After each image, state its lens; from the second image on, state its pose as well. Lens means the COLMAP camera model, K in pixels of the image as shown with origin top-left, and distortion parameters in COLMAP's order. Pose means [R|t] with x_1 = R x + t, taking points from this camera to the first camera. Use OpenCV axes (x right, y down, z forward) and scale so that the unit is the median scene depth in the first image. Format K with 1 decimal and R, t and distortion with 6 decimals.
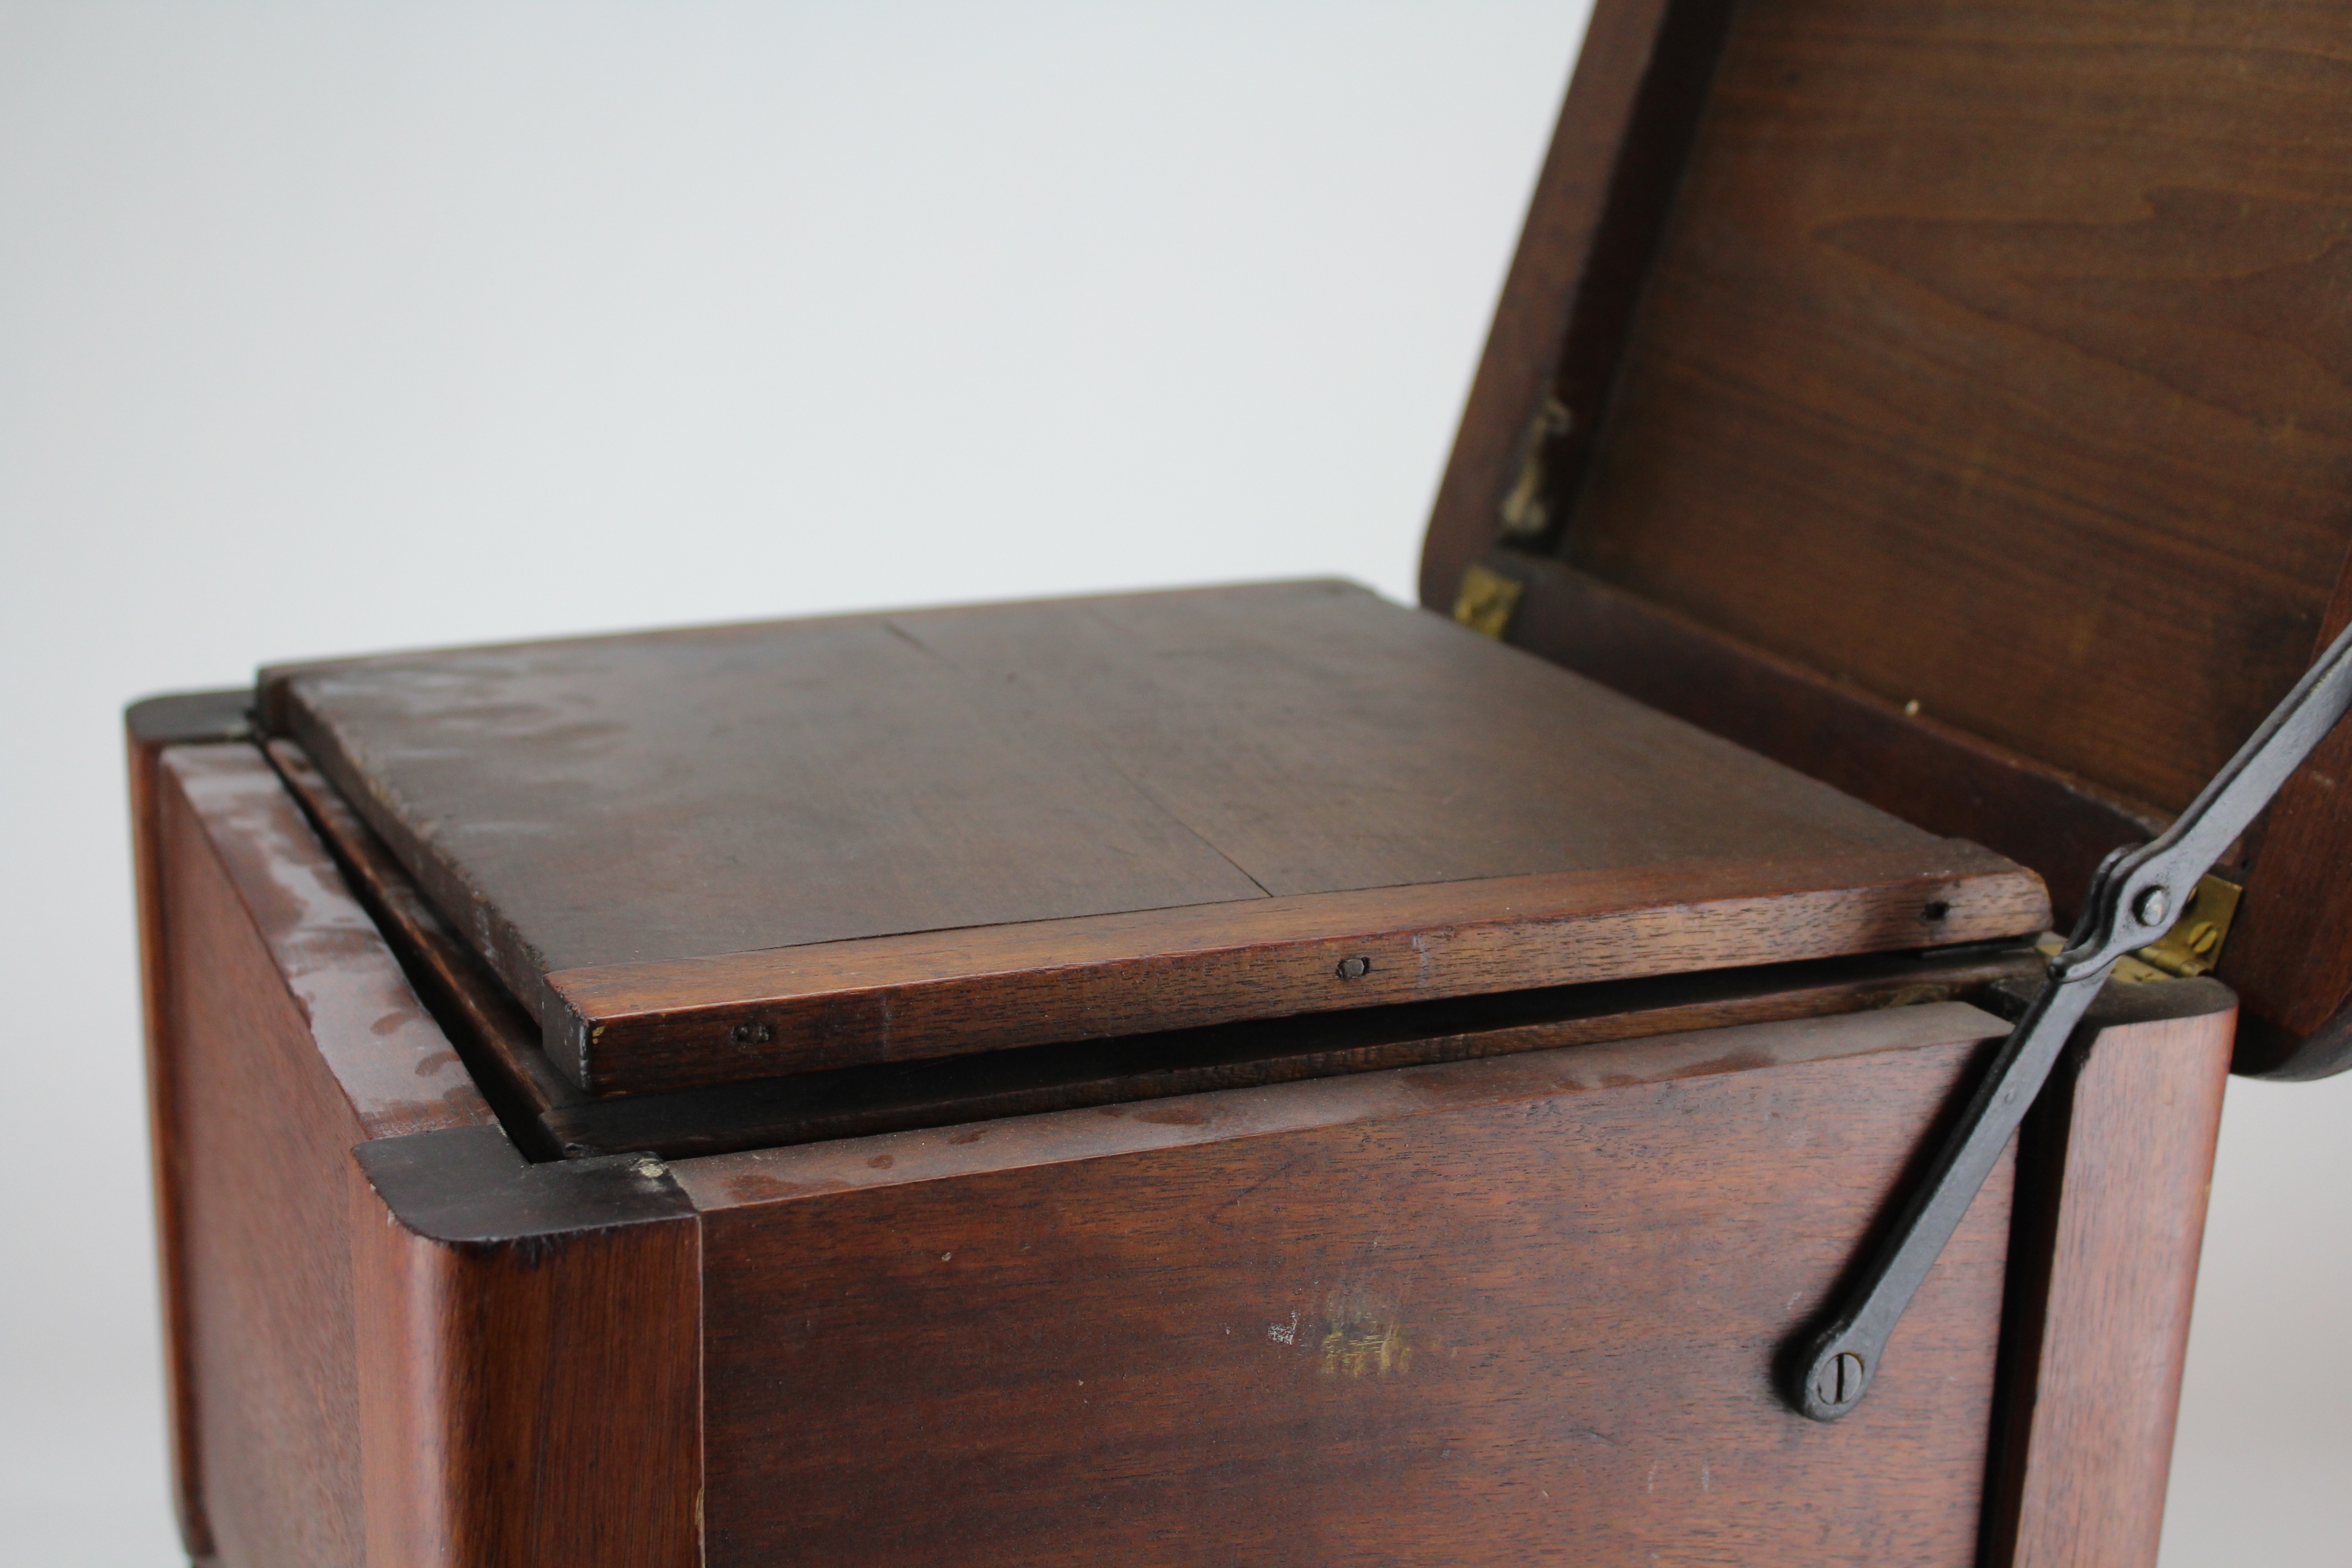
lens RADIAL K [[3346.6, 0, 1176.0], [0, 3346.6, 784.0], [0, 0, 1]] dist [-0.030796, 0.047461]
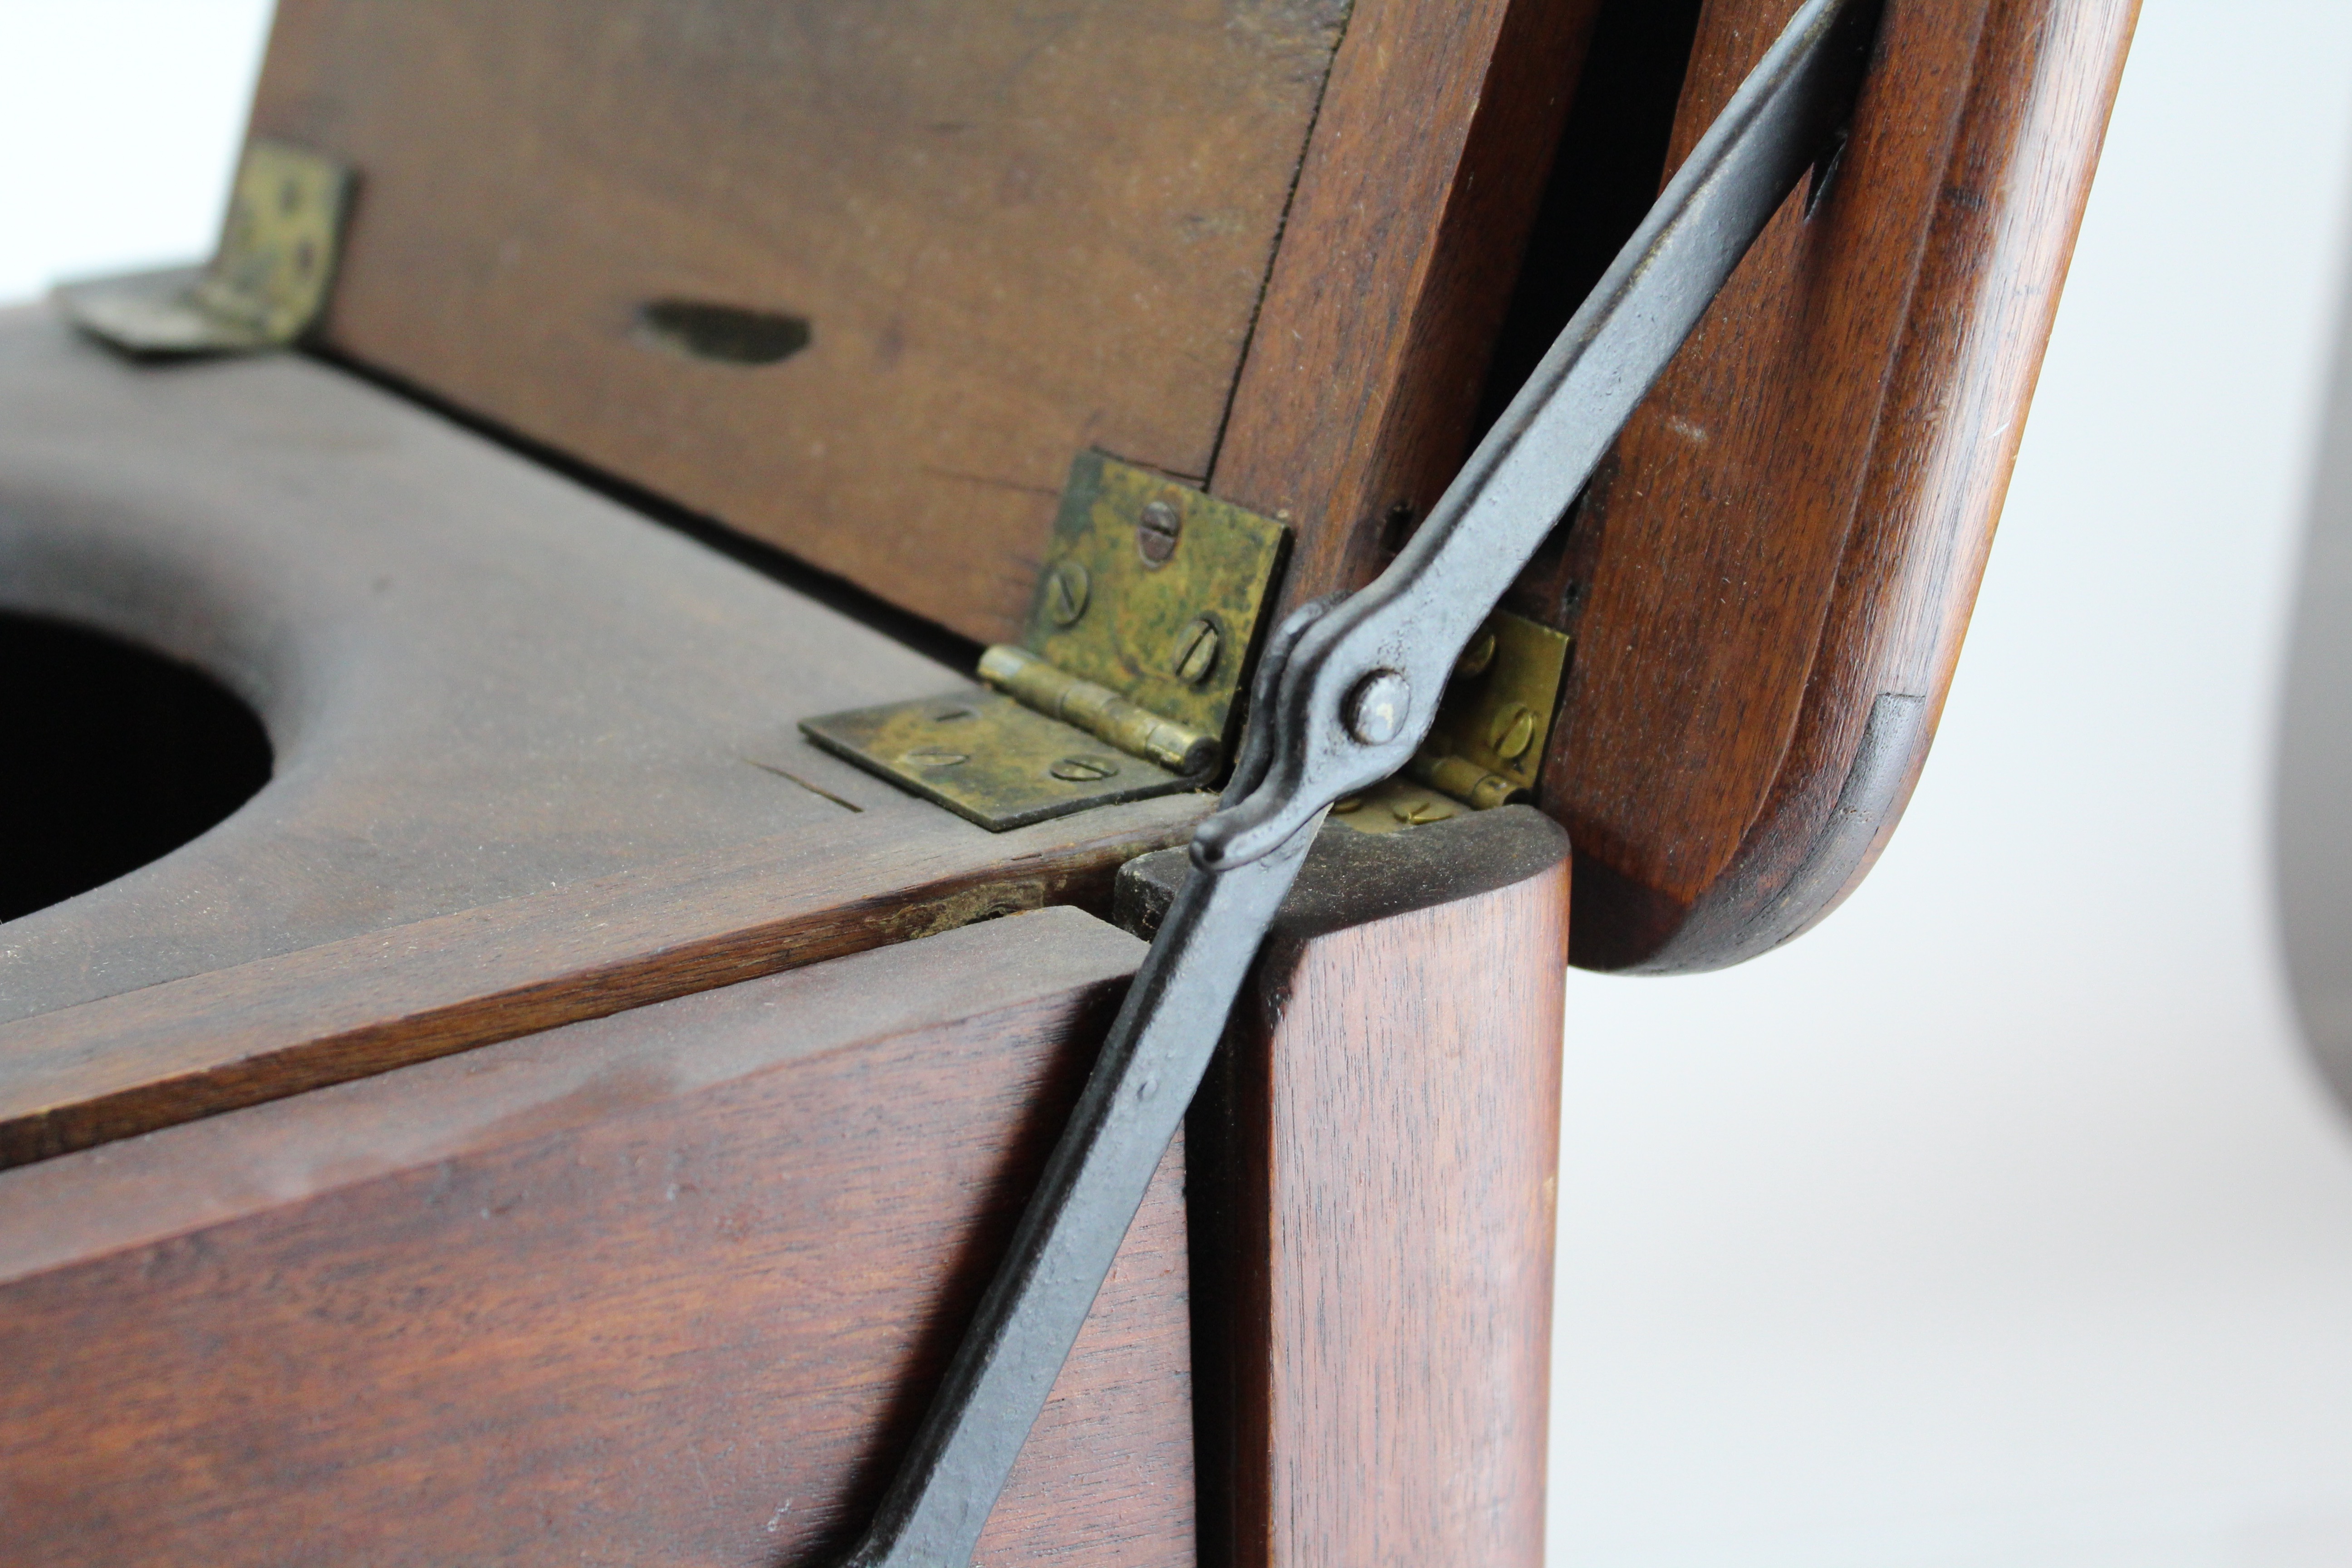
lens RADIAL K [[4283.9, 0, 1176.0], [0, 4283.9, 784.0], [0, 0, 1]] dist [0.009734, 0.063726]
pose [[0.984439, -0.104619, 0.141191, 0.161408], [0.091945, 0.991365, 0.093499, -0.017981], [-0.149754, -0.079062, 0.985557, 0.326411]]
